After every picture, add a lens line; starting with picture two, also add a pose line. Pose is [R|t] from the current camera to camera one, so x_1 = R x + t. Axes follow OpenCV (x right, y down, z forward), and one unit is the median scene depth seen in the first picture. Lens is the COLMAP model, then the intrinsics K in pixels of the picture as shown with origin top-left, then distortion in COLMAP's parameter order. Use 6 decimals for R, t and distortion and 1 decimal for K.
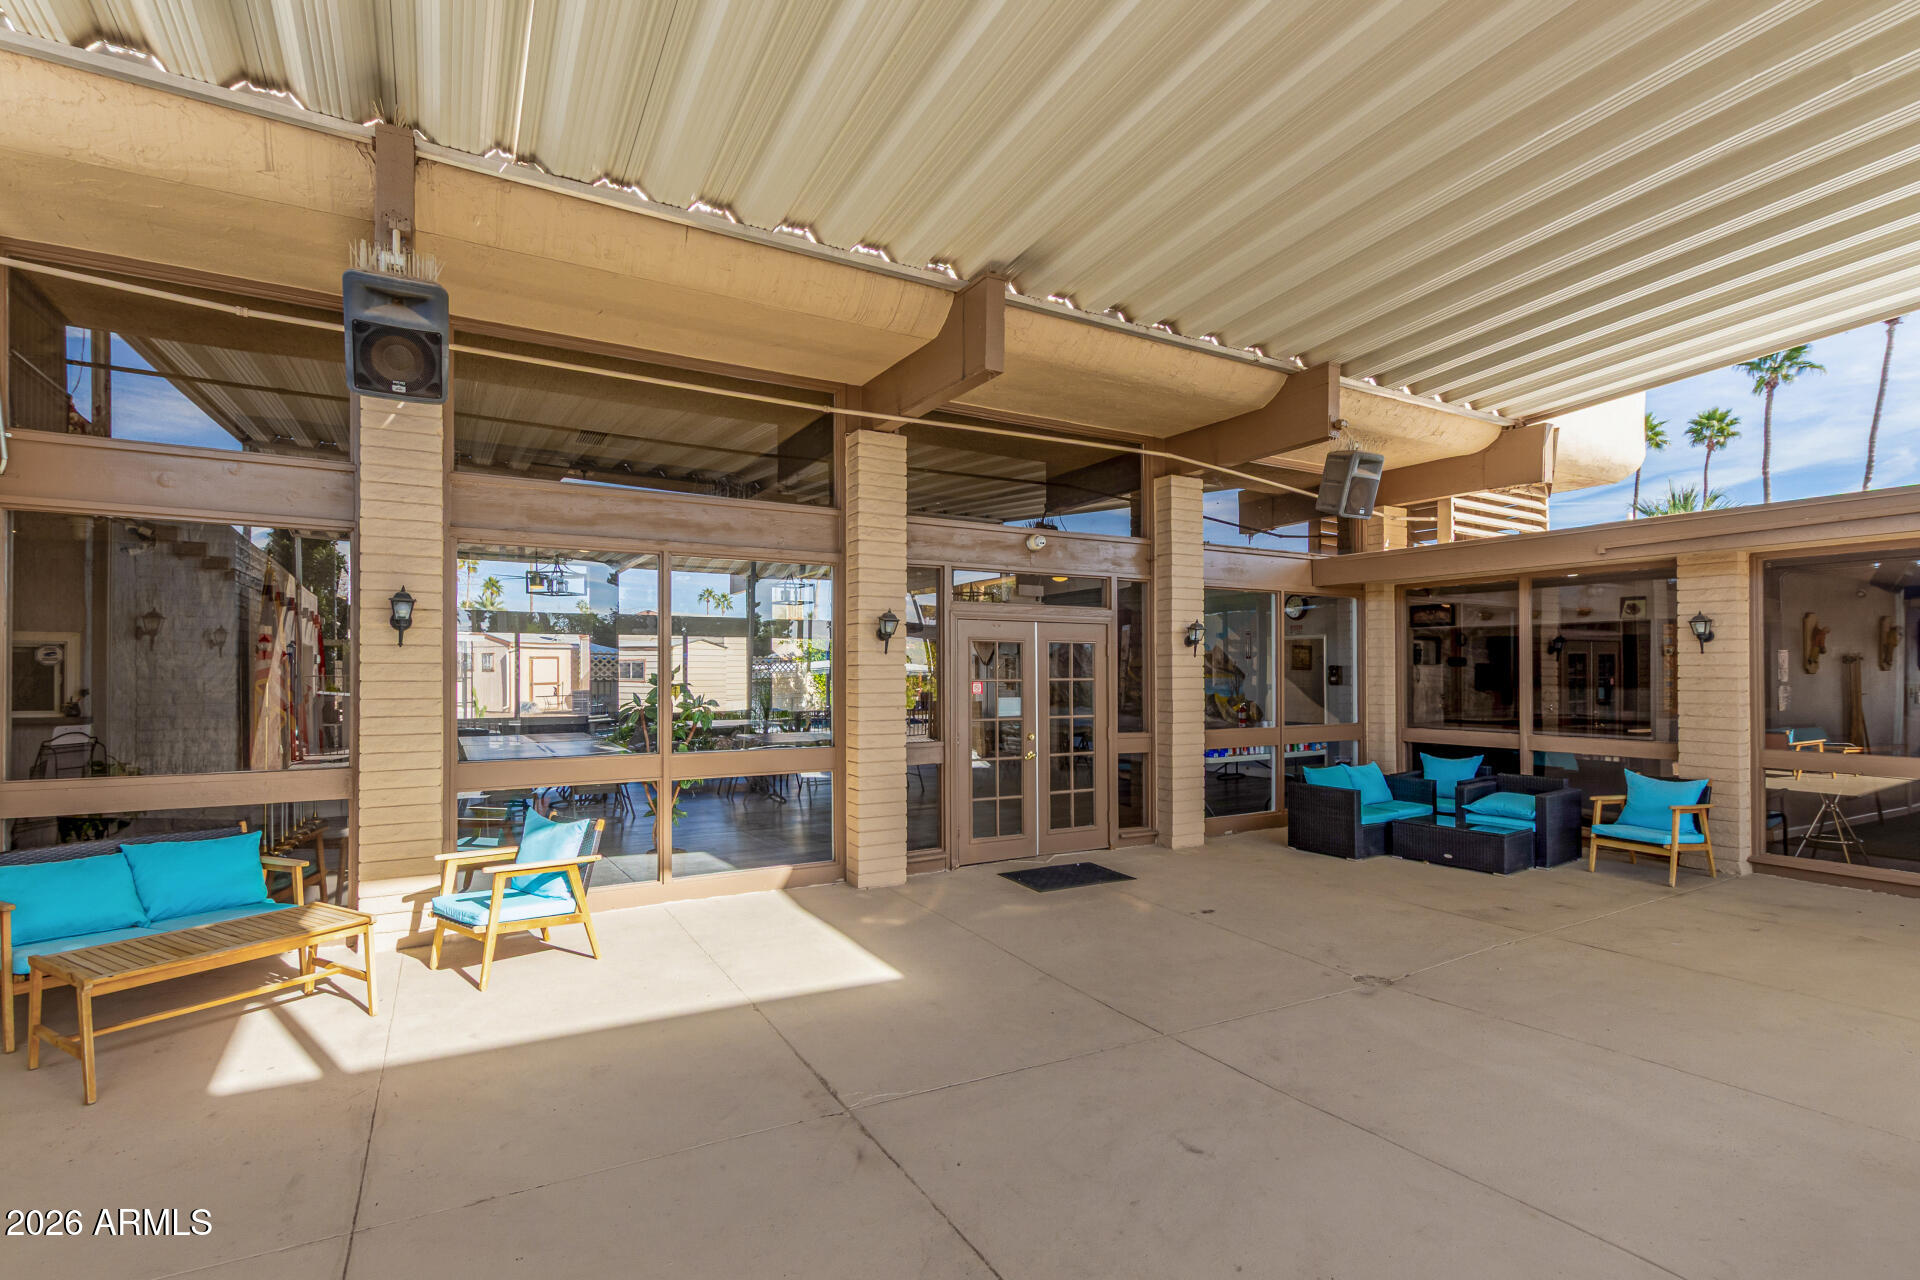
lens RADIAL K [[900.2, 0, 960.0], [0, 900.2, 678.6], [0, 0, 1]] dist [-0.000339, -0.000105]
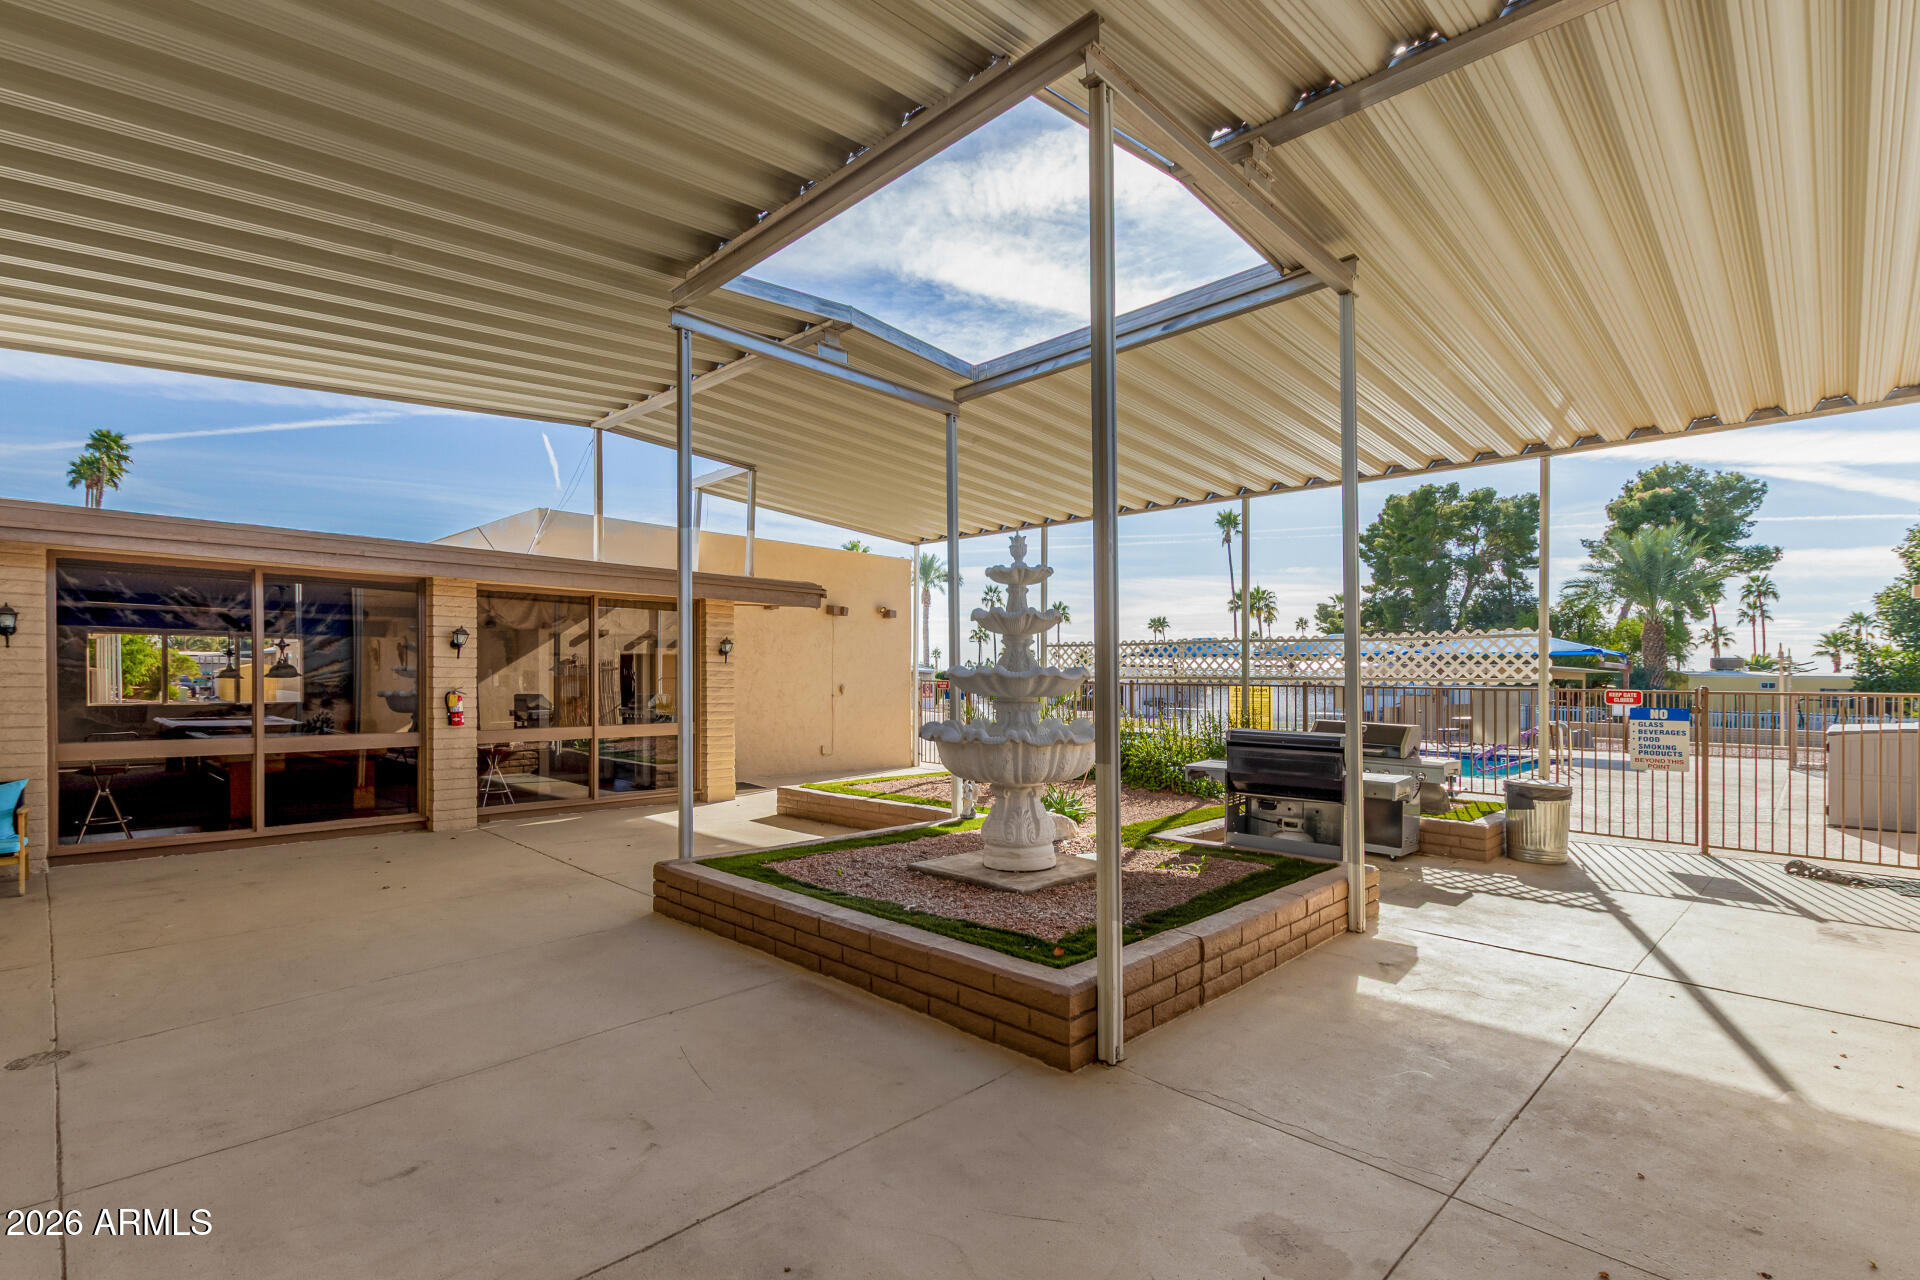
lens RADIAL K [[900.2, 0, 960.0], [0, 900.2, 678.6], [0, 0, 1]] dist [-0.000339, -0.000105]
pose [[-0.303864, -0.001159, 0.952715, -0.377180], [-0.005783, 0.999983, -0.000628, -0.000481], [-0.952698, -0.005700, -0.303865, 0.336767]]
